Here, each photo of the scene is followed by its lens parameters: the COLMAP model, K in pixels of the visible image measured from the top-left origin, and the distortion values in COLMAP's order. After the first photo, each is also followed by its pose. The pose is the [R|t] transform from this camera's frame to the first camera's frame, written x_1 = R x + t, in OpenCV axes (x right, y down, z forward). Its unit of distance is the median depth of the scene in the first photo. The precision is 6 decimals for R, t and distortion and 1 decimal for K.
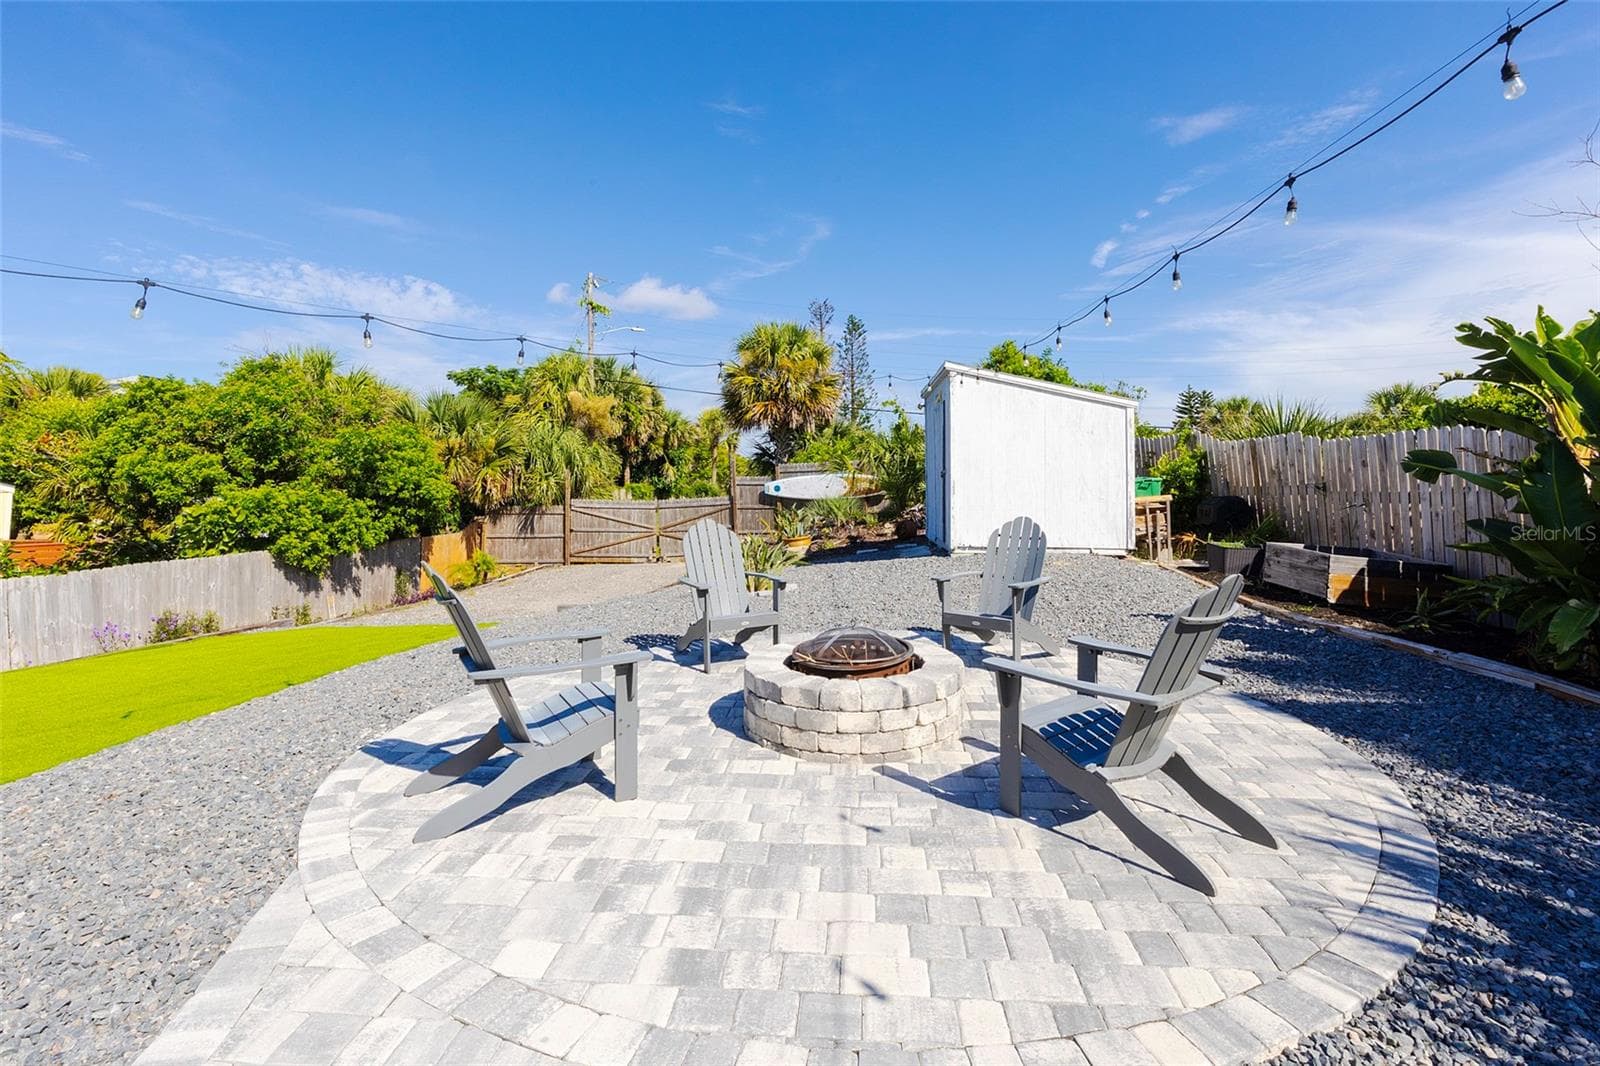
lens RADIAL K [[744.7, 0, 829.2], [0, 744.7, 442.9], [0, 0, 1]] dist [0.010642, -0.000071]
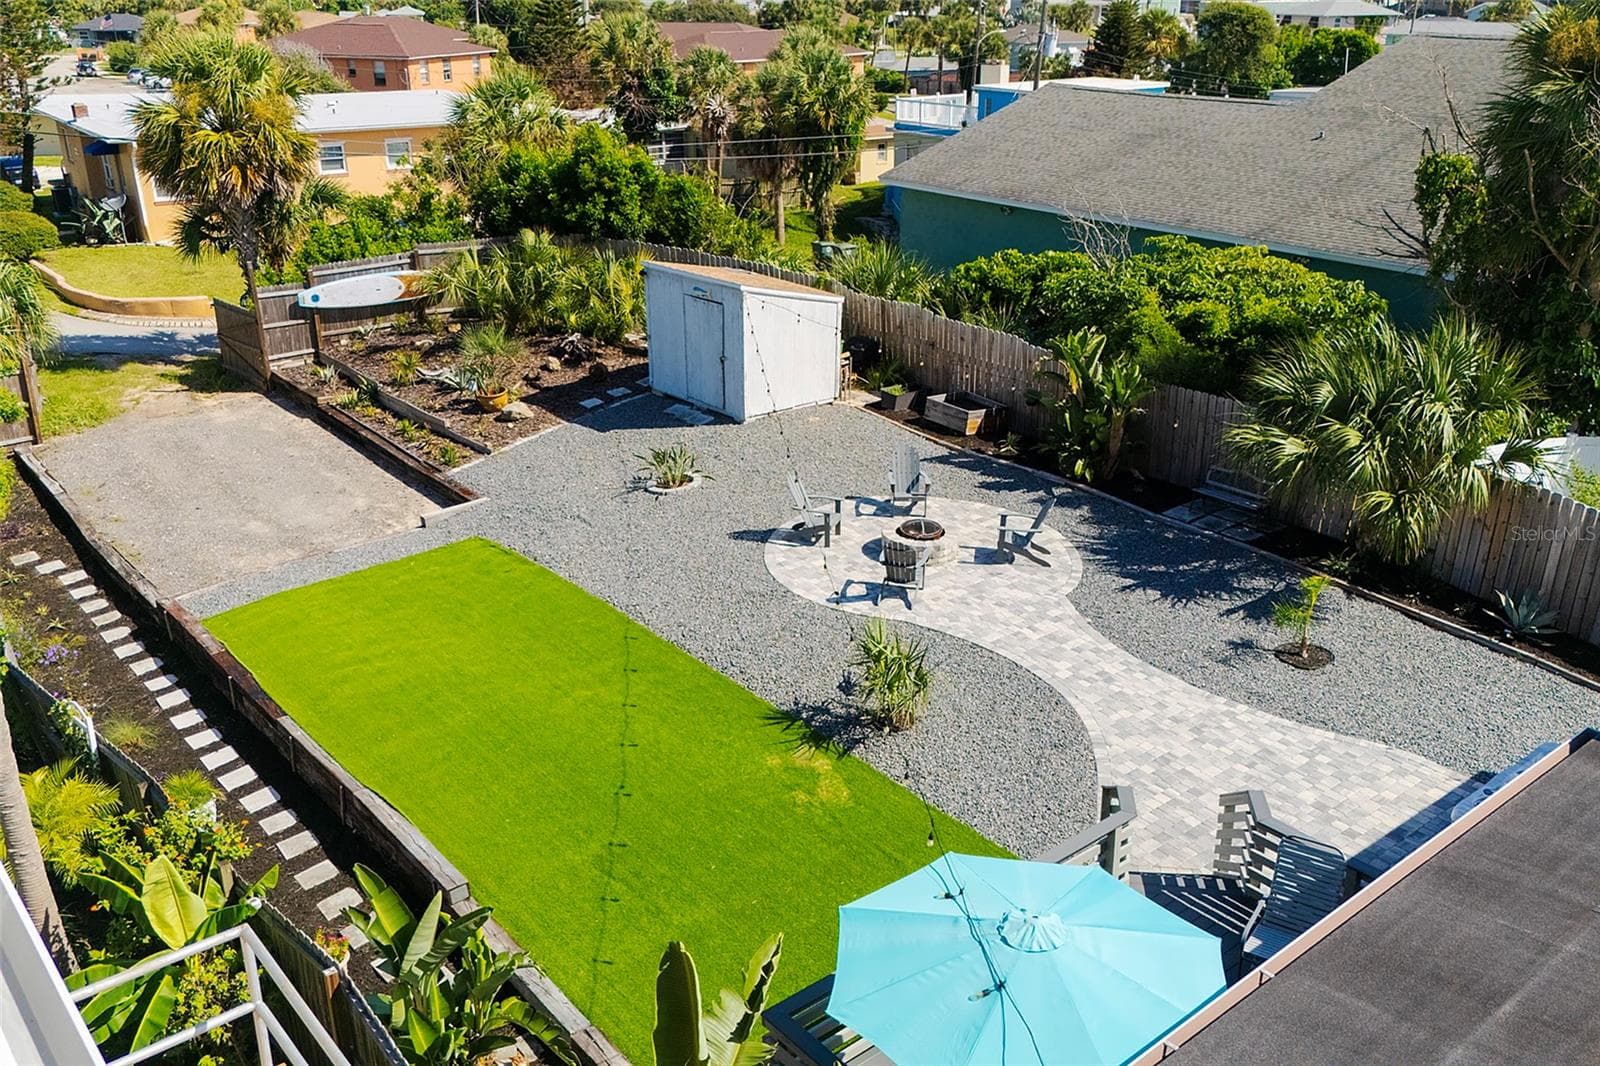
lens RADIAL K [[1352.7, 0, 824.3], [0, 1352.7, 559.3], [0, 0, 1]] dist [0.092007, -0.165747]
pose [[0.717537, -0.259047, 0.646557, -0.690854], [-0.062800, 0.900425, 0.430455, -0.347577], [-0.693684, -0.349471, 0.629820, -0.386711]]
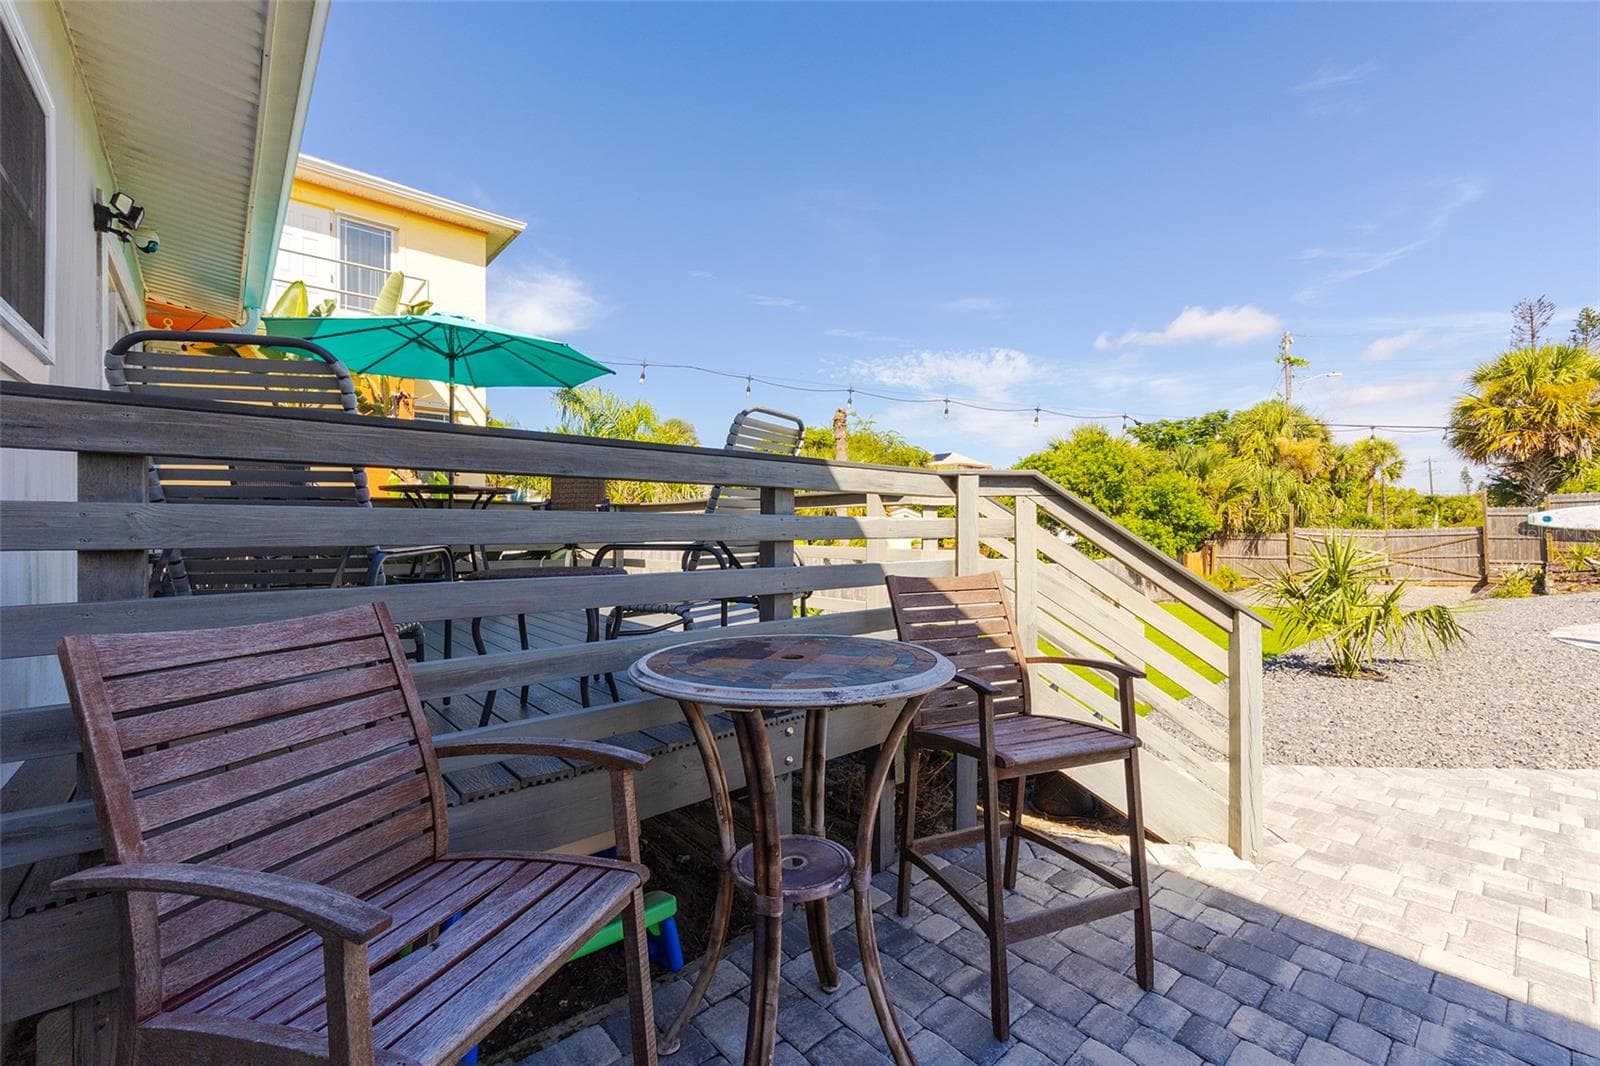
lens RADIAL K [[668.0, 0, 817.7], [0, 668.0, 526.2], [0, 0, 1]] dist [0.002265, 0.000119]
pose [[0.715413, 0.006581, -0.698671, -0.141070], [0.041746, 0.997767, 0.052145, -0.016327], [0.697454, -0.066472, 0.713540, -0.314058]]
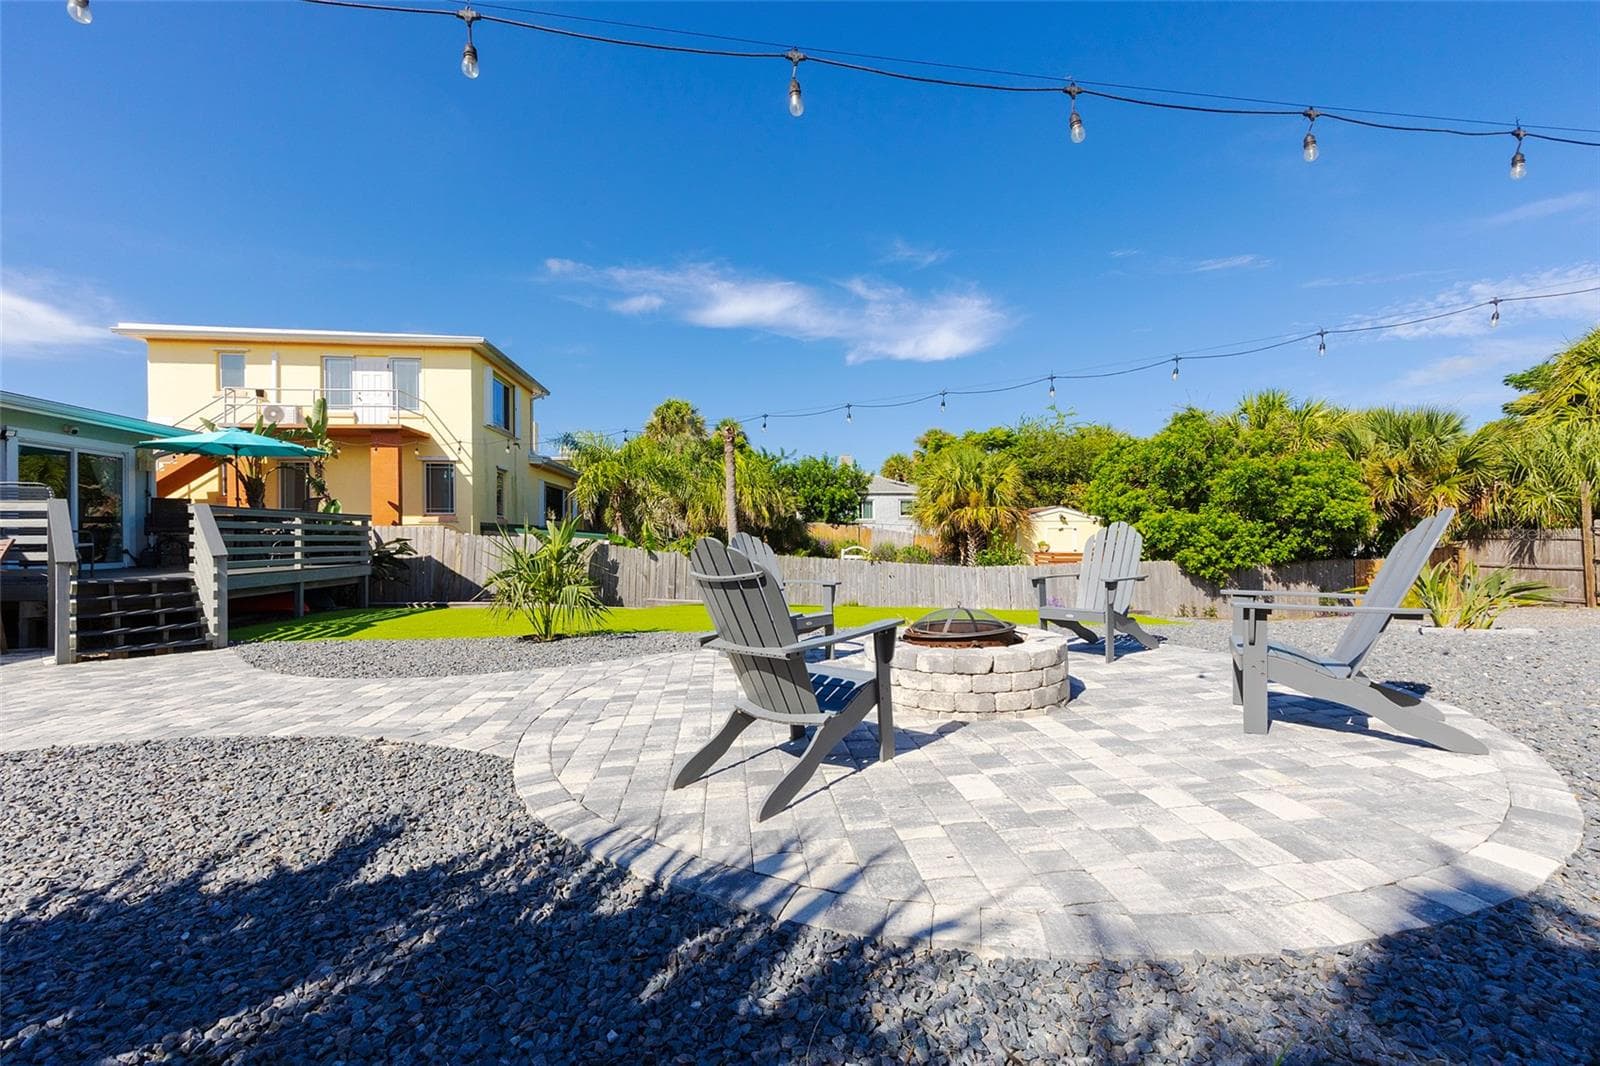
lens RADIAL K [[644.9, 0, 782.5], [0, 644.9, 531.8], [0, 0, 1]] dist [0.000691, -0.000485]
pose [[0.127329, 0.003428, -0.991855, 0.183544], [0.073079, 0.997244, 0.012828, 0.019603], [0.989165, -0.074117, 0.126728, 0.121773]]
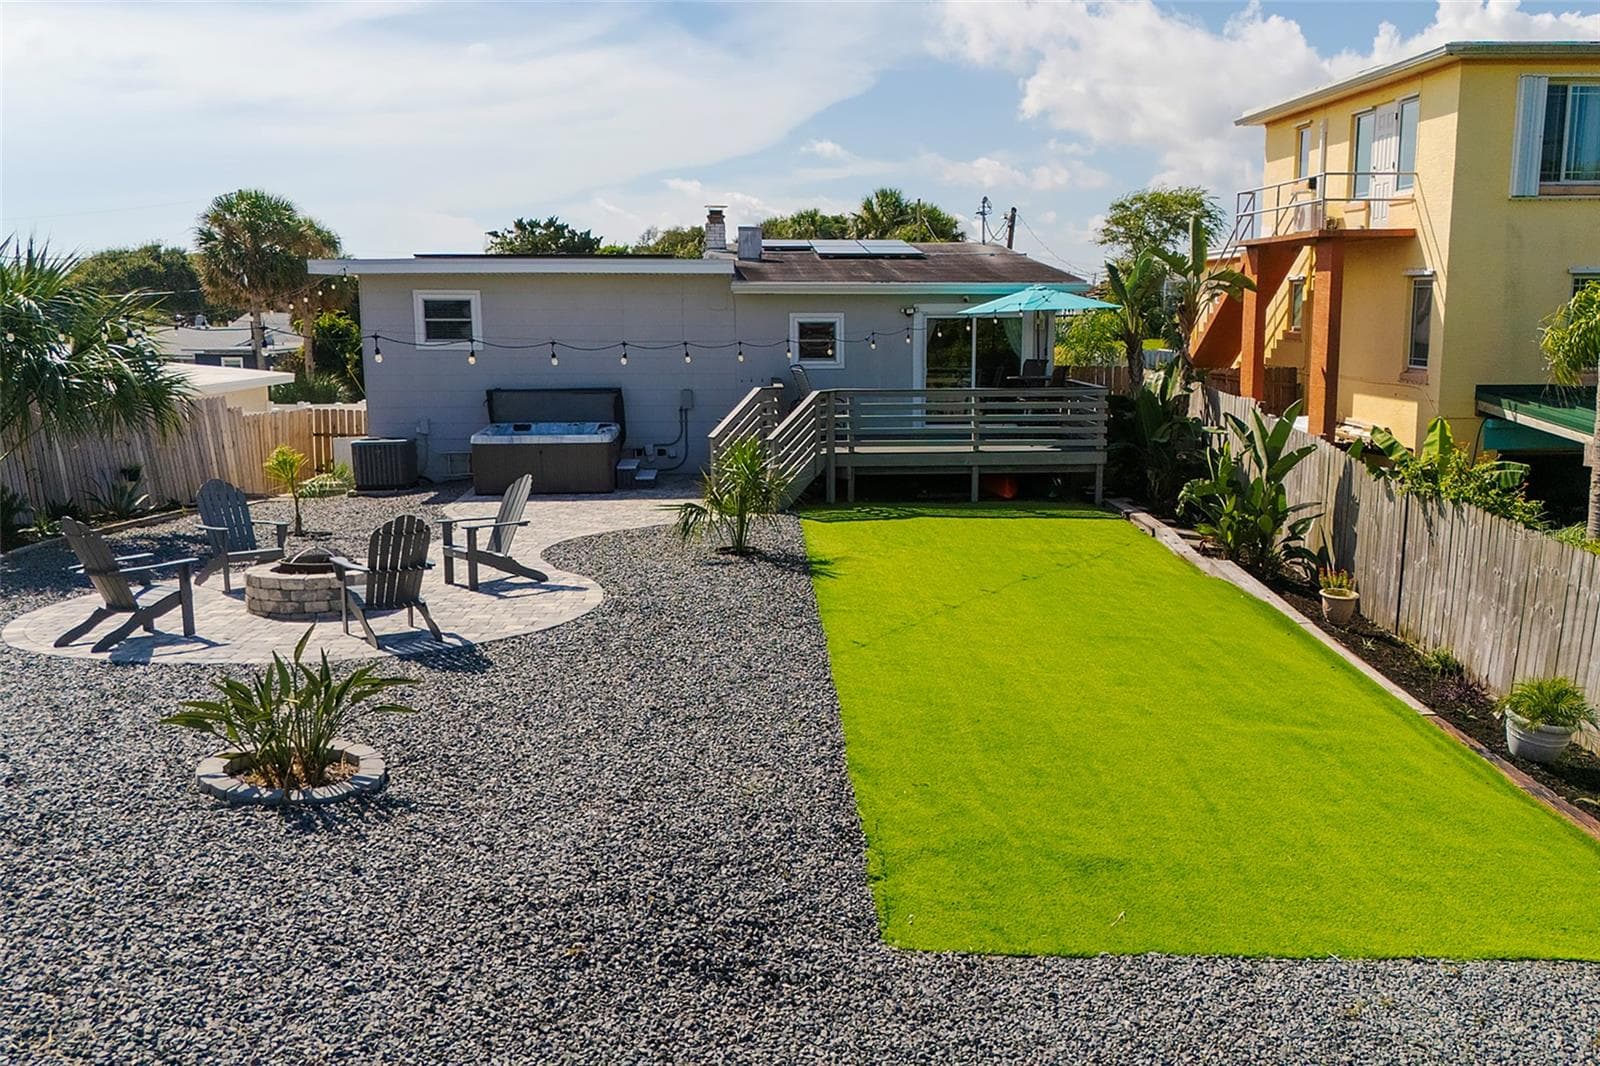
lens RADIAL K [[1352.7, 0, 824.3], [0, 1352.7, 559.3], [0, 0, 1]] dist [0.092007, -0.165747]
pose [[-0.993646, 0.028661, -0.108840, -0.144557], [0.016742, 0.993913, 0.108887, -0.003462], [0.111299, 0.106373, -0.988078, 0.778068]]
